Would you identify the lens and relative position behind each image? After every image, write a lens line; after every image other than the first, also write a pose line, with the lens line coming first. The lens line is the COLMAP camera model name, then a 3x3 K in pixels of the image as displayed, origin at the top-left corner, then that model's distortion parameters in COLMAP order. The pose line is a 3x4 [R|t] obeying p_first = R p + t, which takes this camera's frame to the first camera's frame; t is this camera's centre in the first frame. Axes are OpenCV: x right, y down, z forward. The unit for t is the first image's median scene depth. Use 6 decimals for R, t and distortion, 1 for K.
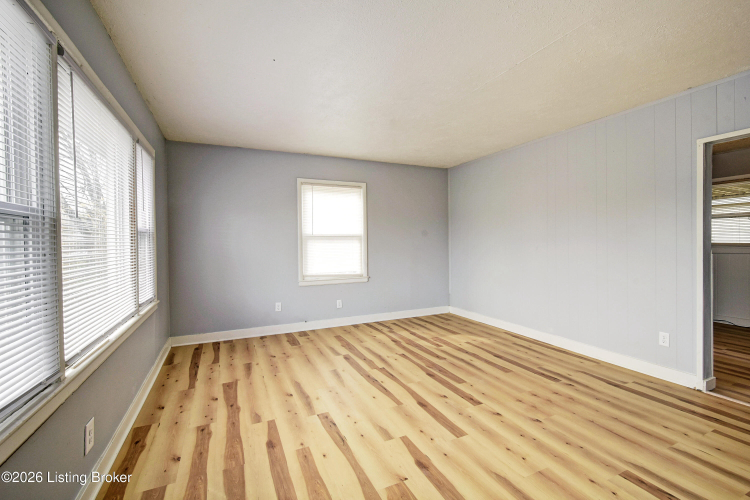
lens RADIAL K [[331.7, 0, 372.2], [0, 331.7, 244.0], [0, 0, 1]] dist [0.003587, -0.001730]
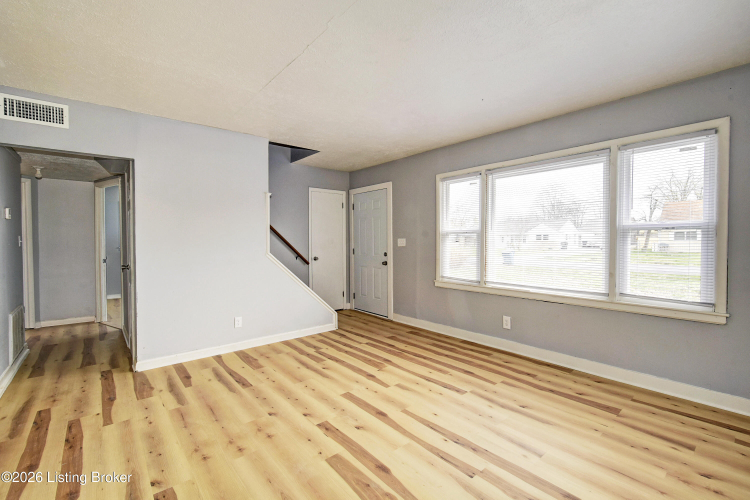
lens RADIAL K [[331.7, 0, 384.6], [0, 331.7, 236.3], [0, 0, 1]] dist [0.003587, -0.001730]
pose [[-0.954093, 0.010210, -0.299338, 0.407903], [0.011164, 0.999937, -0.001477, -0.019960], [0.299304, -0.004751, -0.954146, 1.850630]]
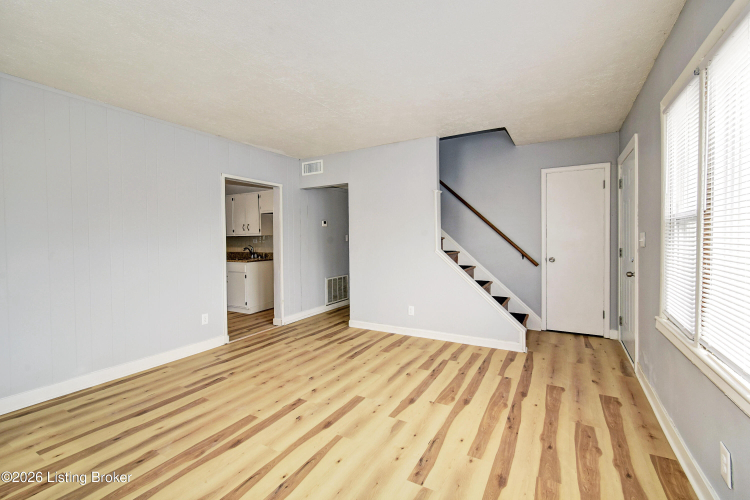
lens RADIAL K [[331.7, 0, 375.7], [0, 331.7, 243.8], [0, 0, 1]] dist [0.003587, -0.001730]
pose [[-0.592737, 0.003046, 0.805391, -0.626460], [0.024575, 0.999596, 0.014306, -0.011427], [-0.805021, 0.028272, -0.592572, 1.368681]]
